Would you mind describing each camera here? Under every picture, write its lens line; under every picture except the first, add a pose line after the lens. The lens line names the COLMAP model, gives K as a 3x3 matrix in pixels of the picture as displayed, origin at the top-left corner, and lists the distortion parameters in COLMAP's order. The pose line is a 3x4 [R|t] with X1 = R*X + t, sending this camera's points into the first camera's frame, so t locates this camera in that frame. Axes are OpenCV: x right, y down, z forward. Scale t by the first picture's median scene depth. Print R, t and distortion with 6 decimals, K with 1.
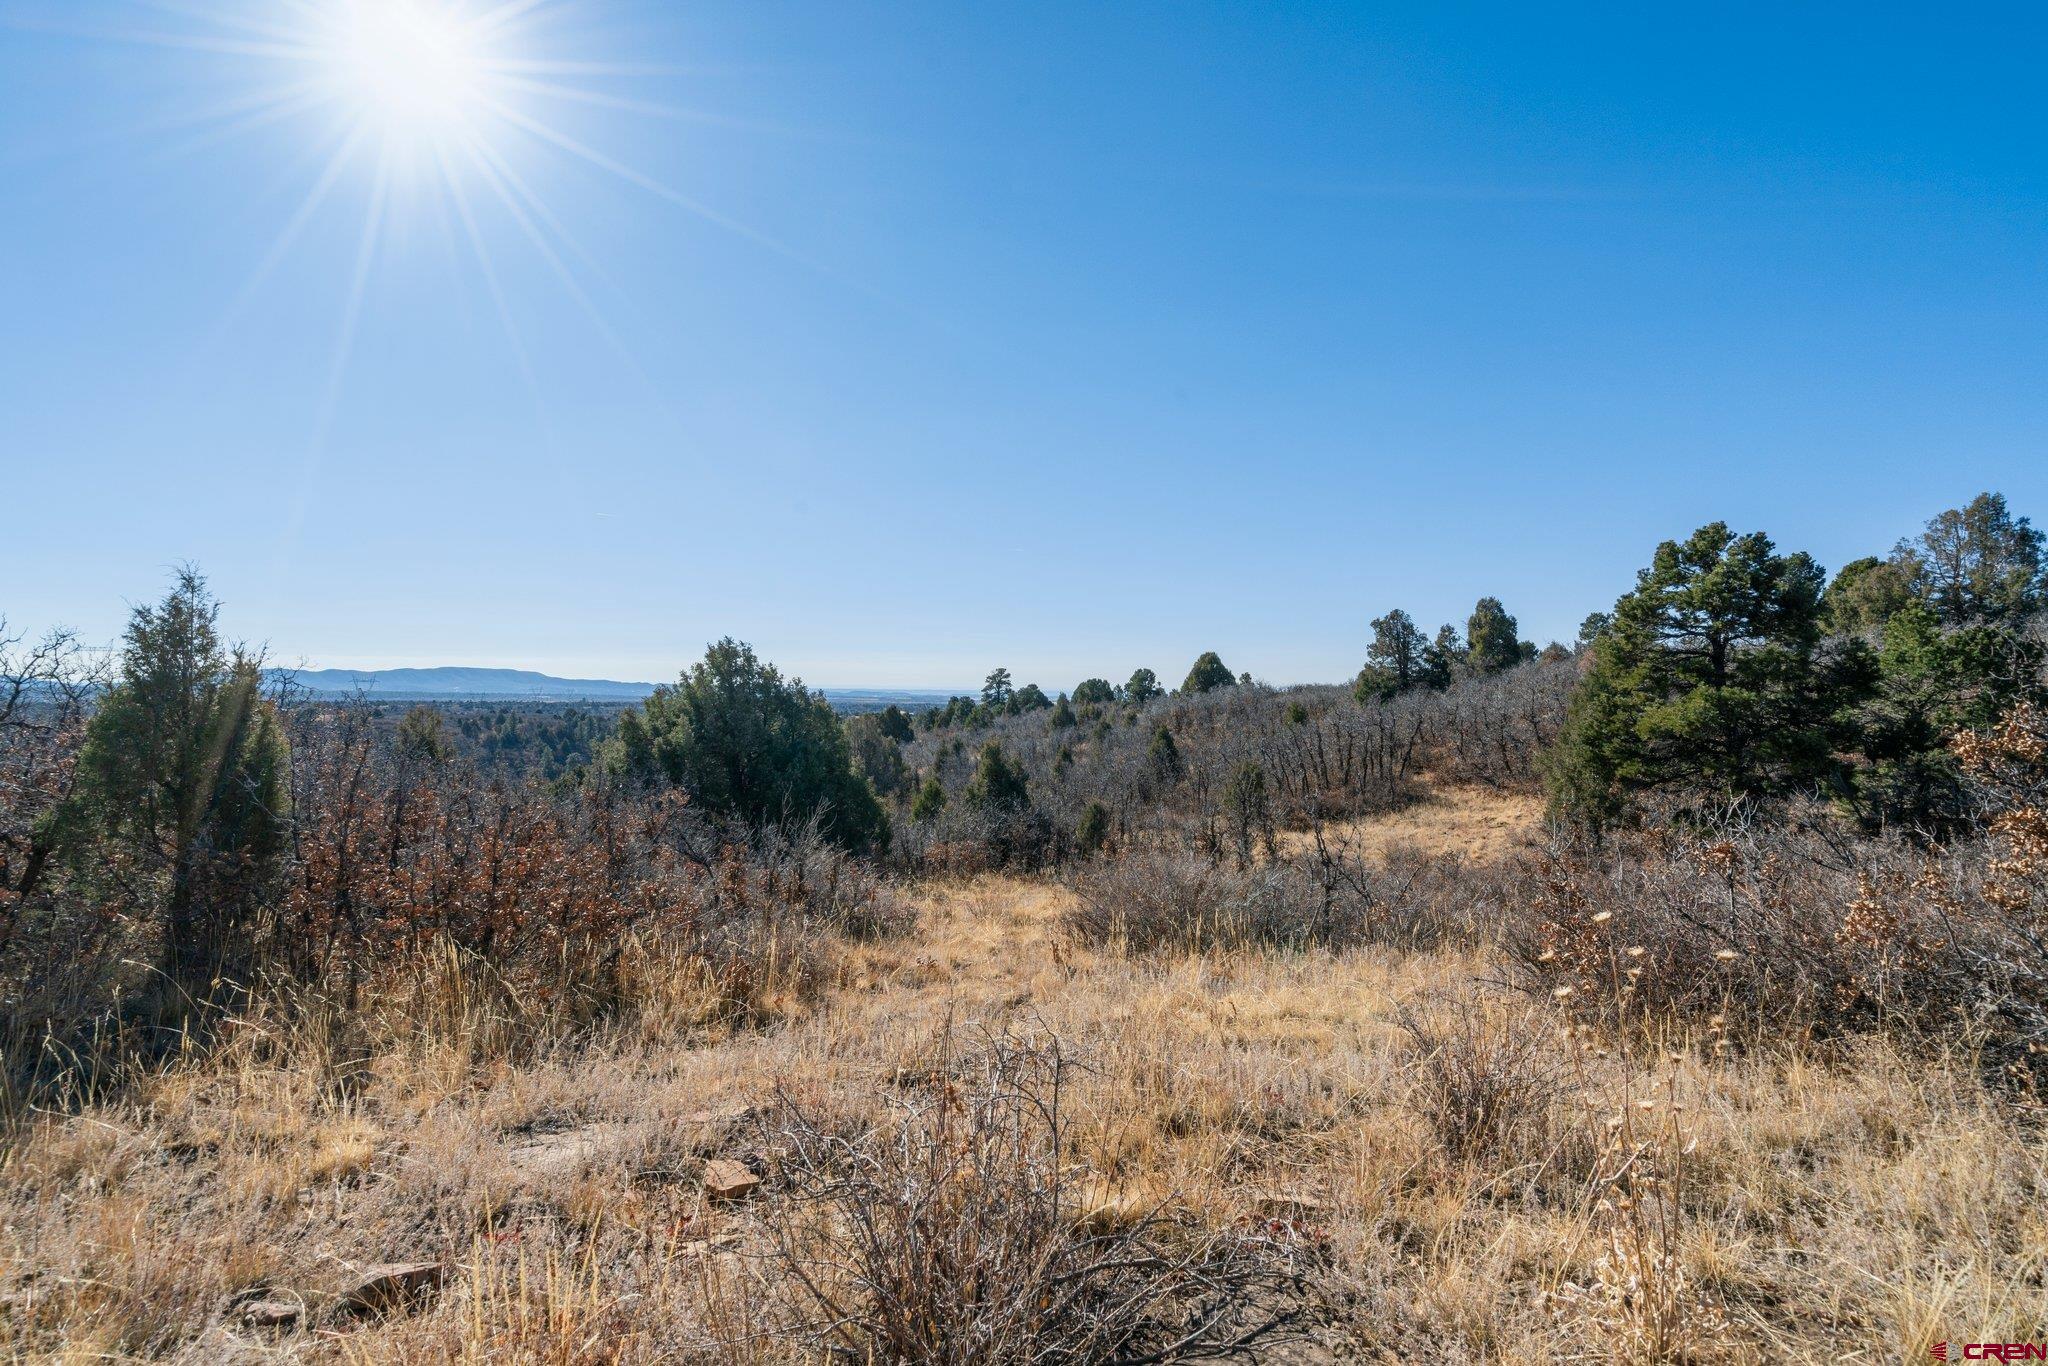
lens RADIAL K [[922.4, 0, 1006.9], [0, 922.4, 682.2], [0, 0, 1]] dist [0.000701, 0.001037]
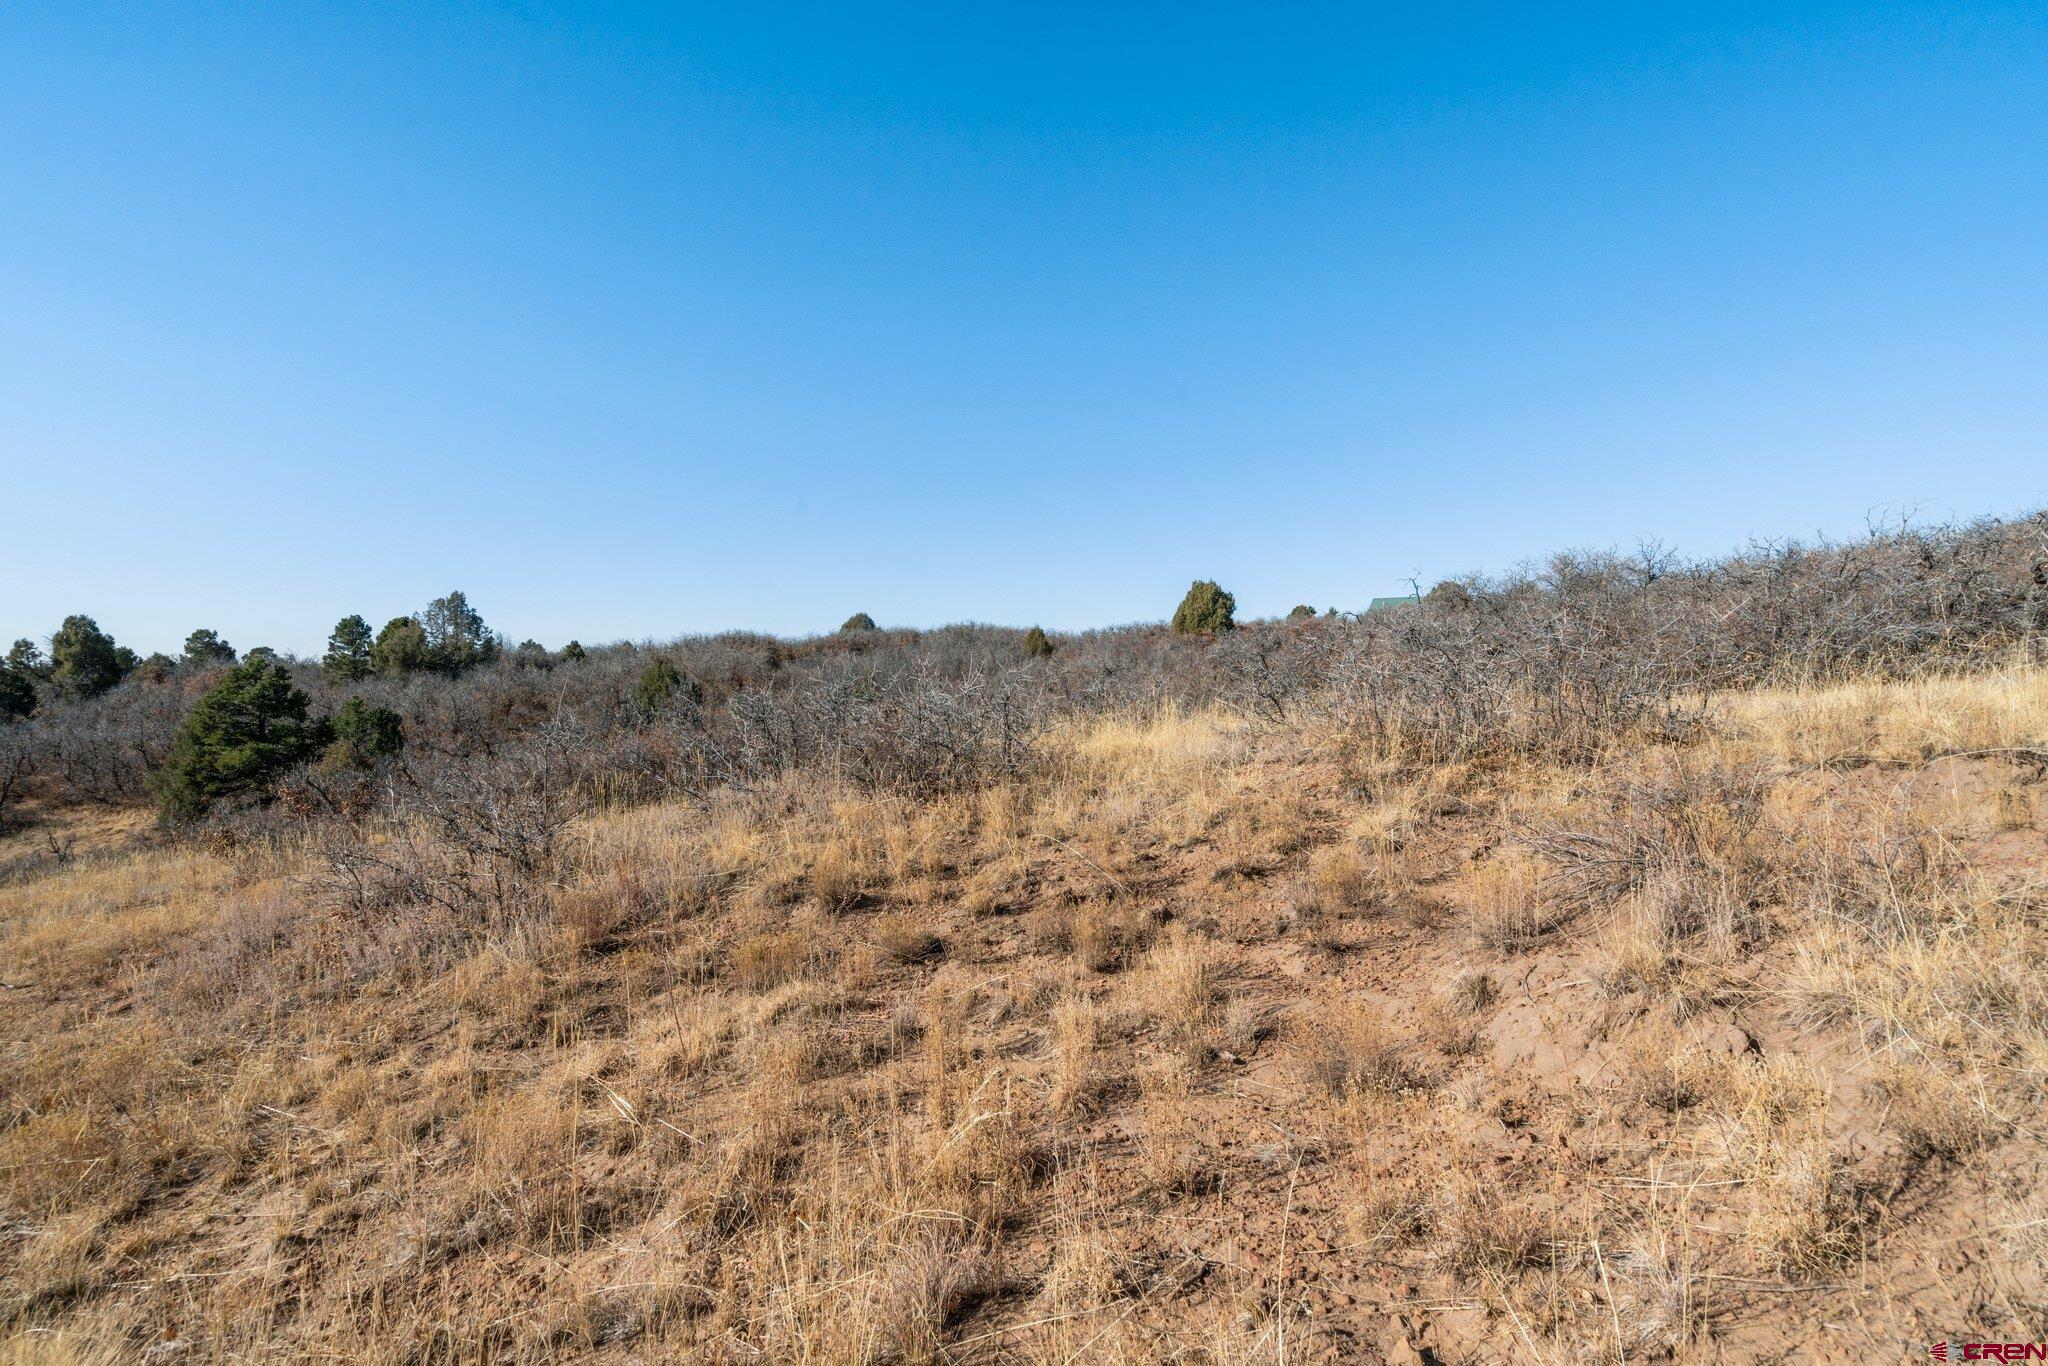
lens RADIAL K [[922.4, 0, 1034.6], [0, 922.4, 672.4], [0, 0, 1]] dist [0.000701, 0.001037]
pose [[0.270023, -0.008985, 0.962812, -0.345851], [0.000731, 0.999958, 0.009127, -0.078410], [-0.962853, -0.001761, 0.270019, -0.567775]]
